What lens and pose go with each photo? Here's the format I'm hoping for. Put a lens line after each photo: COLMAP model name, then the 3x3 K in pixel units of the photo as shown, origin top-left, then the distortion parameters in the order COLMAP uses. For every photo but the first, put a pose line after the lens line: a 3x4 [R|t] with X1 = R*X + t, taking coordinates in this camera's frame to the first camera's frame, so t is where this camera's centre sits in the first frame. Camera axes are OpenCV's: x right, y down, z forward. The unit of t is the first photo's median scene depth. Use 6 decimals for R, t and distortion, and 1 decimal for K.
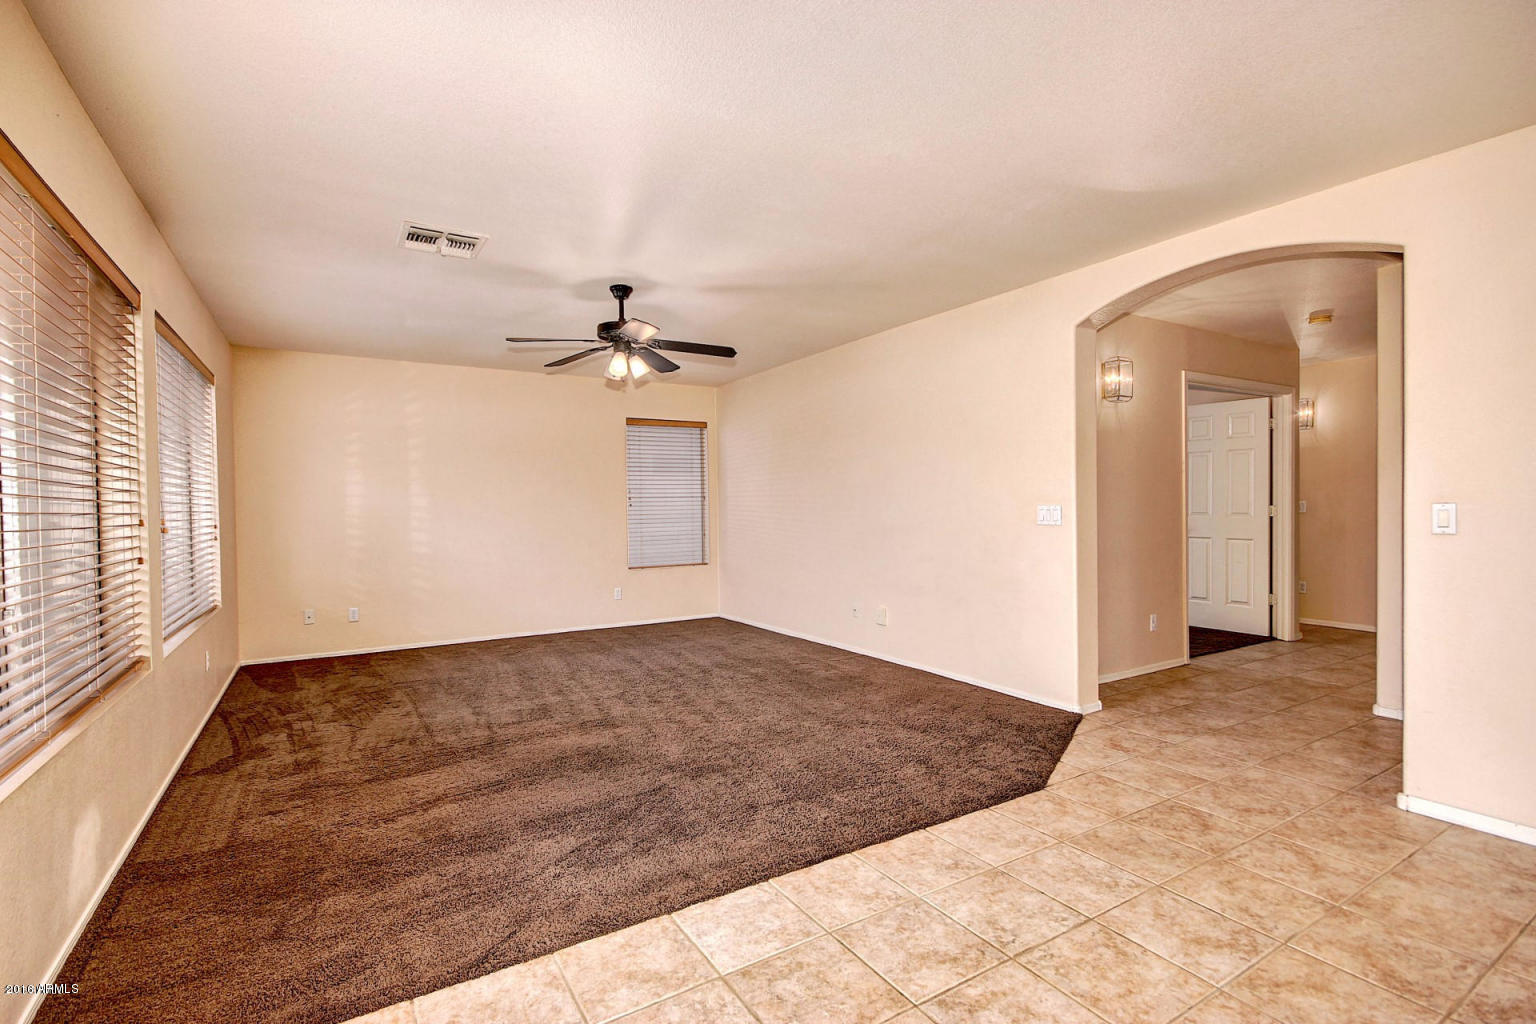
lens RADIAL K [[711.6, 0, 767.5], [0, 711.6, 502.0], [0, 0, 1]] dist [0.021010, -0.014495]
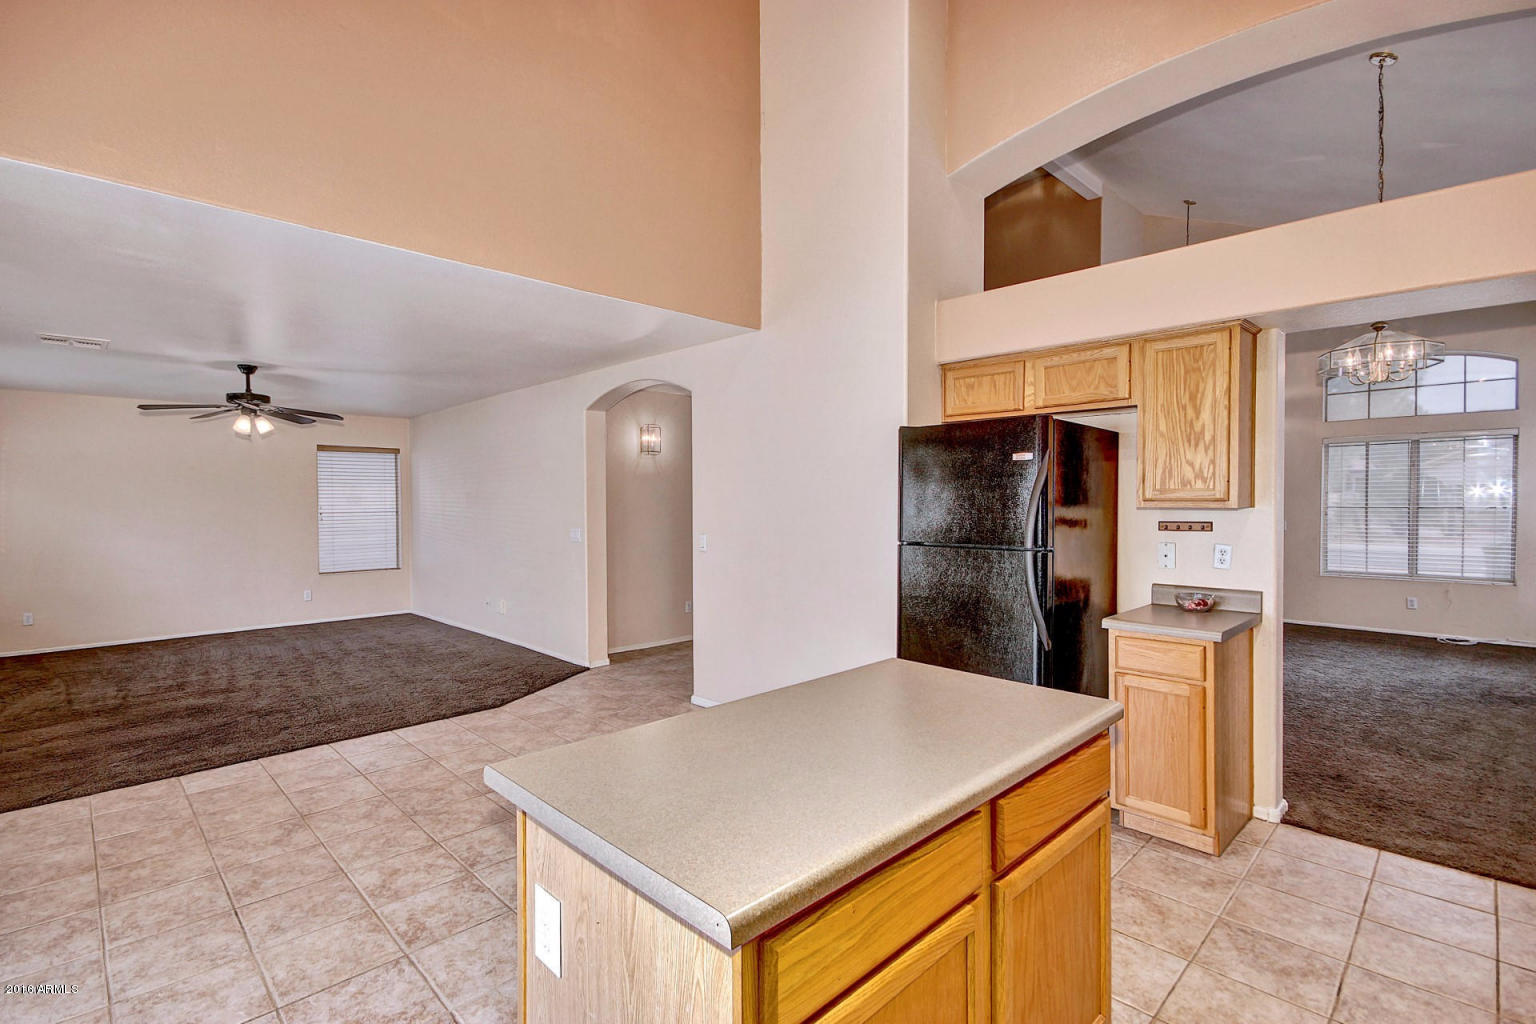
lens RADIAL K [[711.6, 0, 767.5], [0, 711.6, 502.0], [0, 0, 1]] dist [0.021010, -0.014495]
pose [[0.974853, 0.005735, 0.222776, 0.521201], [-0.006400, 0.999977, 0.002263, -0.064243], [-0.222758, -0.003632, 0.974867, -0.613753]]
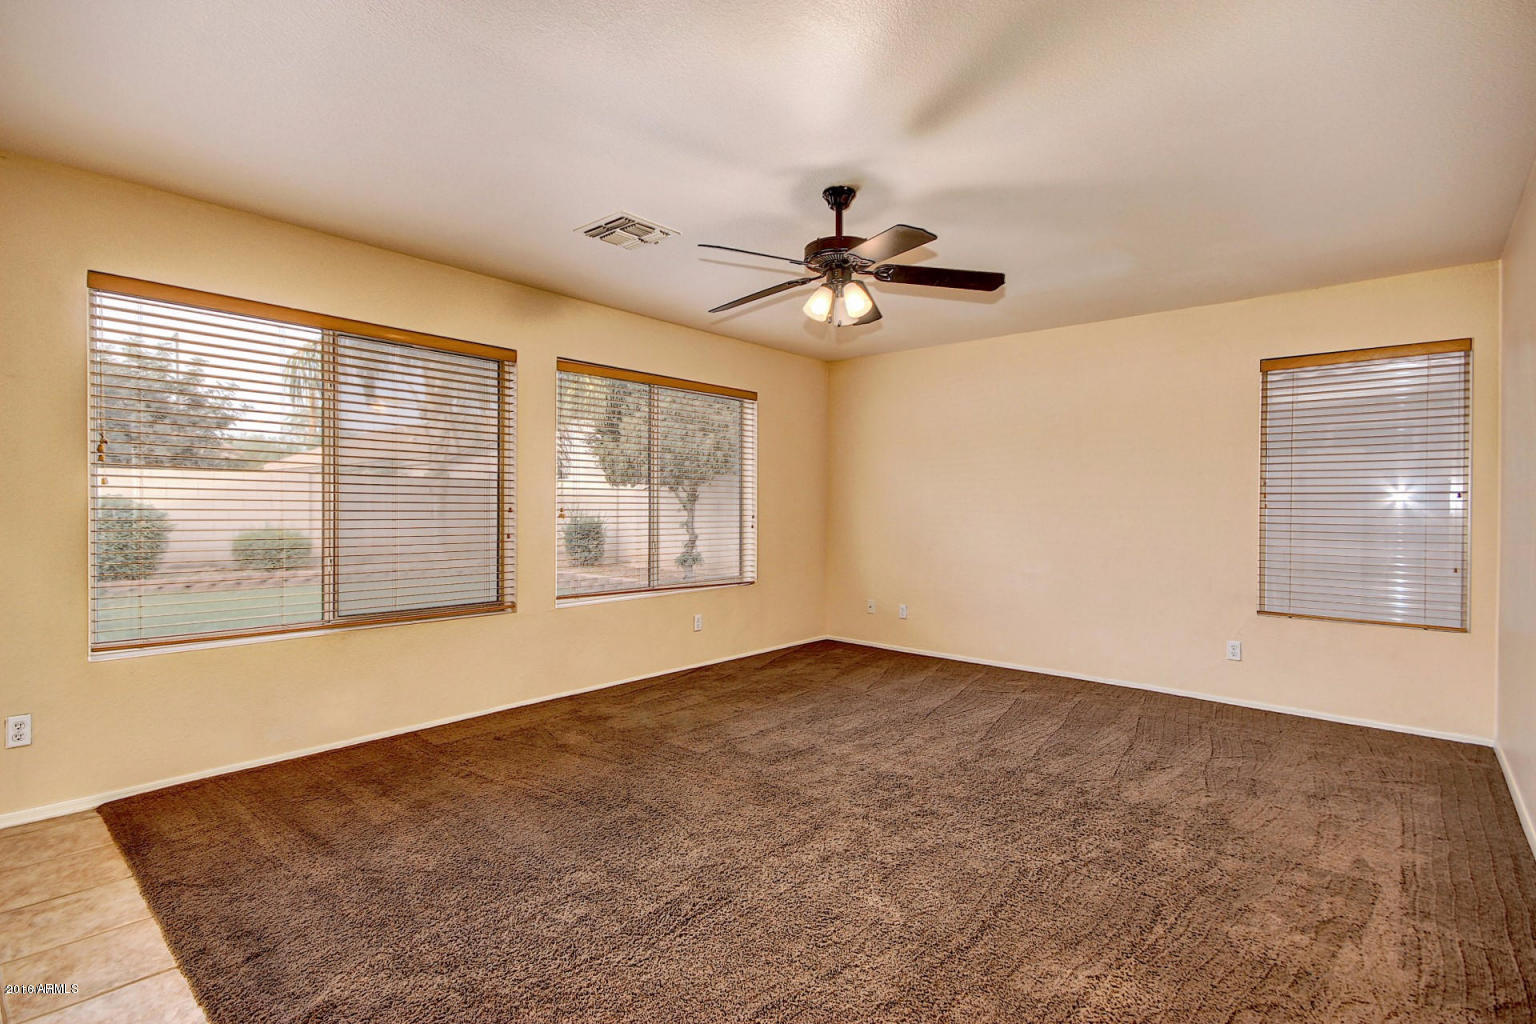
lens RADIAL K [[731.6, 0, 737.7], [0, 731.6, 508.9], [0, 0, 1]] dist [-0.000253, -0.000392]
pose [[0.285876, 0.017584, -0.958105, 0.531705], [-0.007520, 0.999842, 0.016106, 0.002779], [0.958237, 0.002601, 0.285963, 0.826830]]
